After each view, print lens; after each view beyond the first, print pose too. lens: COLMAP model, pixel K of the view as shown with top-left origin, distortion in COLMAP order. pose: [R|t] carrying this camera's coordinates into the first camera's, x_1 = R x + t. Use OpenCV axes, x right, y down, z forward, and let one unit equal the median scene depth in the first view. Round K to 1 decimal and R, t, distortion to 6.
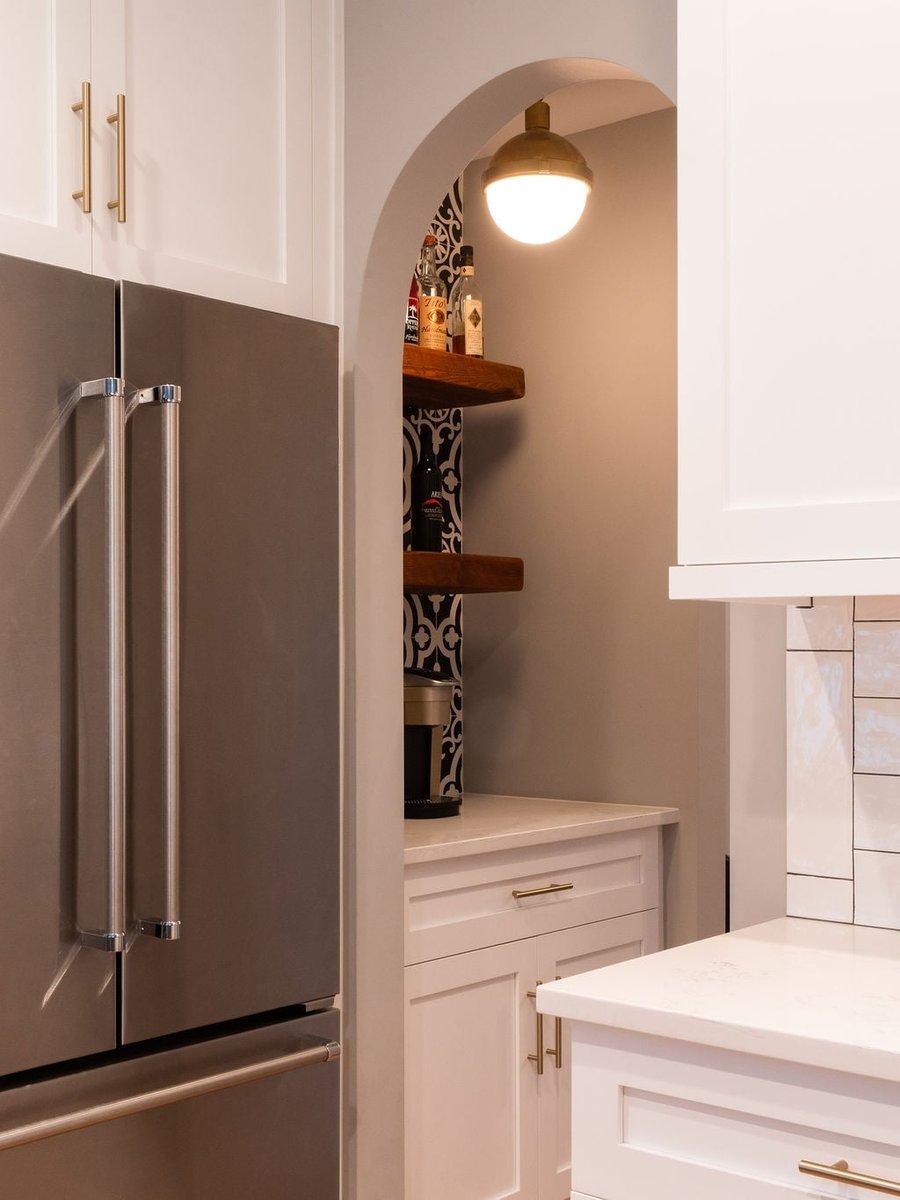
lens RADIAL K [[1571.6, 0, 443.3], [0, 1571.6, 620.8], [0, 0, 1]] dist [-0.001584, -0.029579]
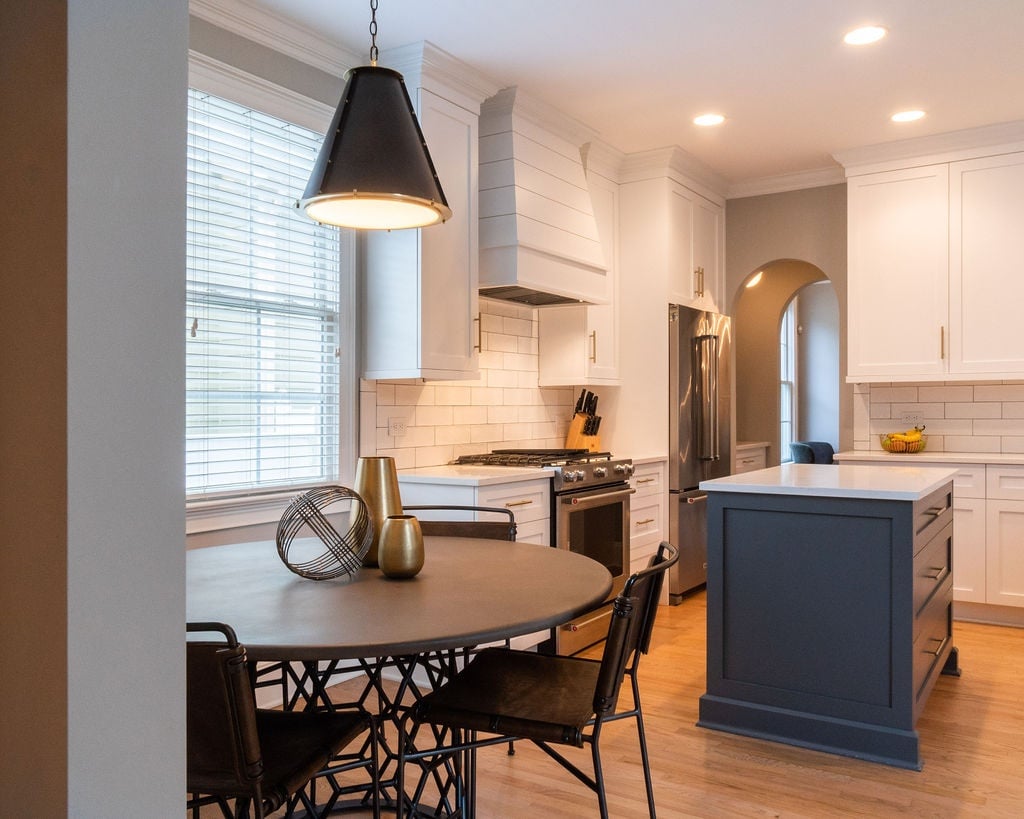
lens RADIAL K [[861.6, 0, 512.0], [0, 861.6, 409.5], [0, 0, 1]] dist [-0.007255, 0.016689]
pose [[0.992715, -0.007276, 0.120264, -0.927499], [0.005146, 0.999825, 0.018007, 0.011999], [-0.120374, -0.017257, 0.992579, -1.204395]]
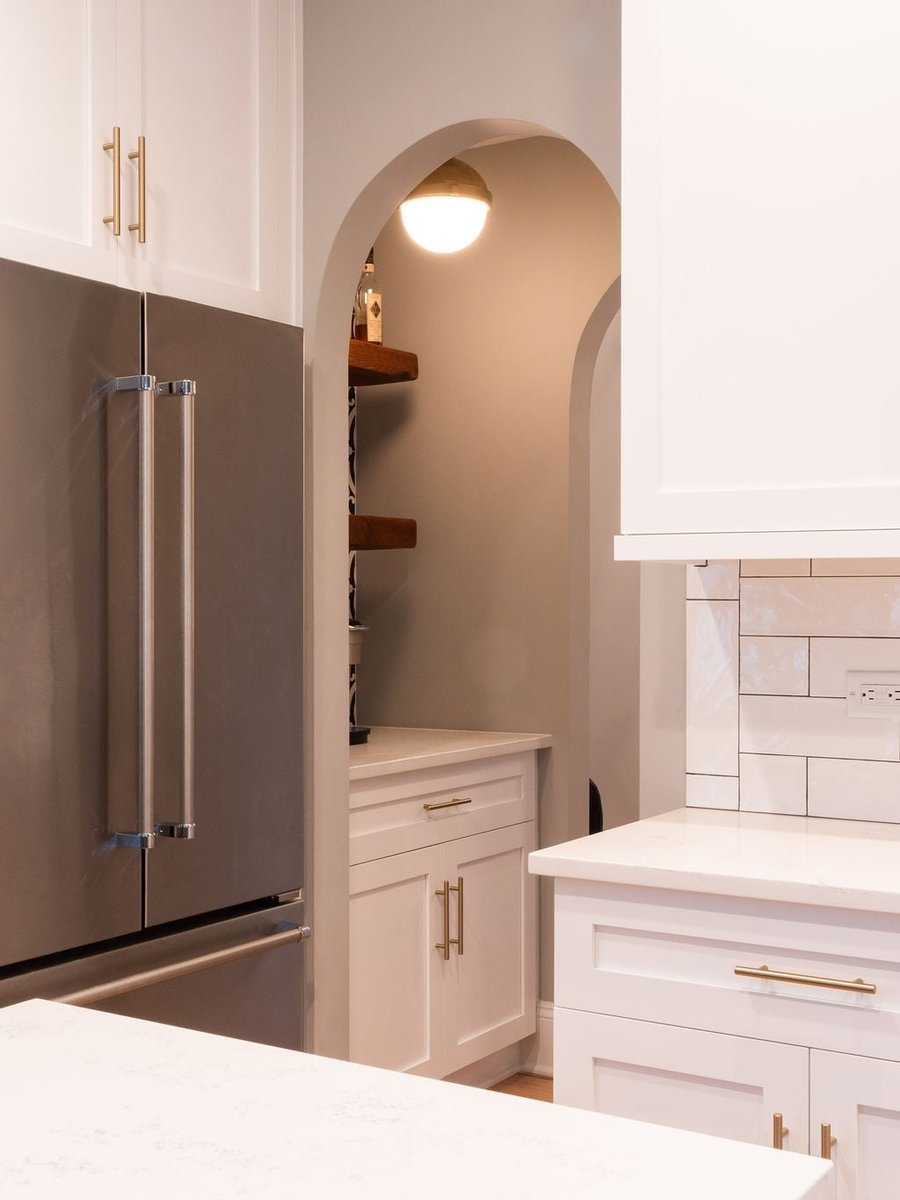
lens RADIAL K [[1564.6, 0, 451.6], [0, 1564.6, 576.1], [0, 0, 1]] dist [-0.001352, -0.011781]
pose [[0.989140, 0.001560, 0.146967, -0.132636], [-0.002109, 0.999991, 0.003579, -0.003851], [-0.146960, -0.003850, 0.989135, -0.195920]]
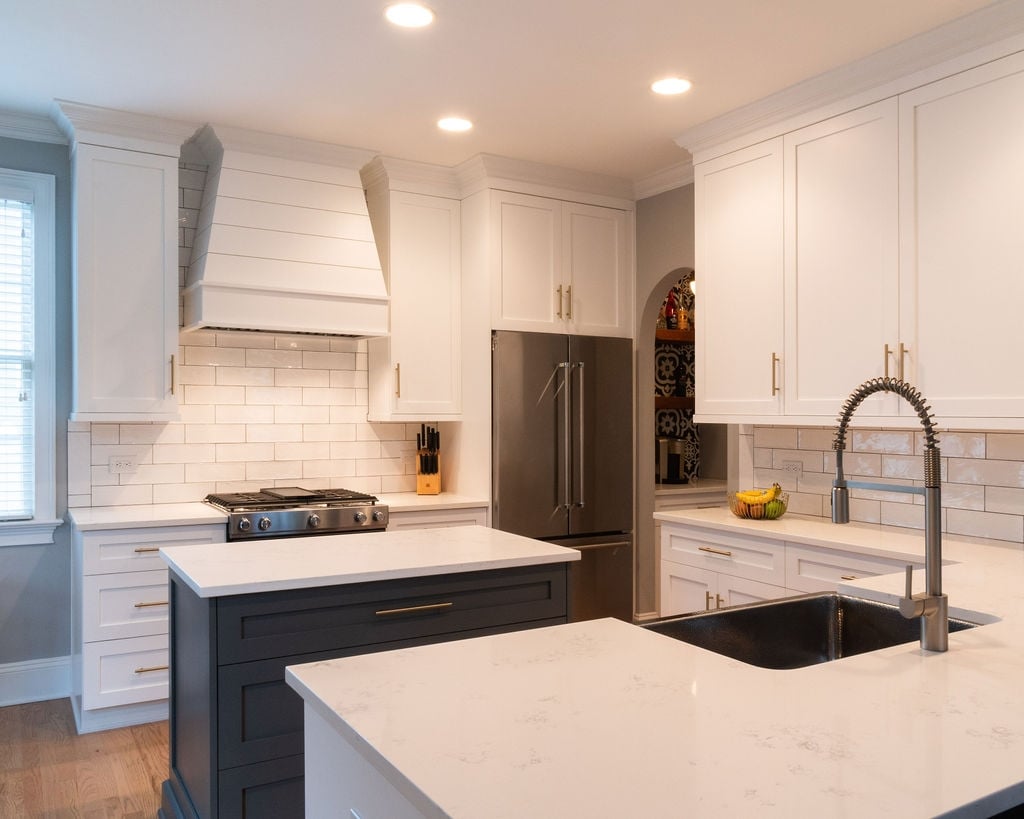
lens RADIAL K [[861.6, 0, 512.0], [0, 861.6, 409.5], [0, 0, 1]] dist [-0.007255, 0.016689]
pose [[0.946282, 0.003601, -0.323322, 0.306460], [0.000568, 0.999918, 0.012800, -0.056027], [0.323341, -0.012296, 0.946203, -0.926228]]
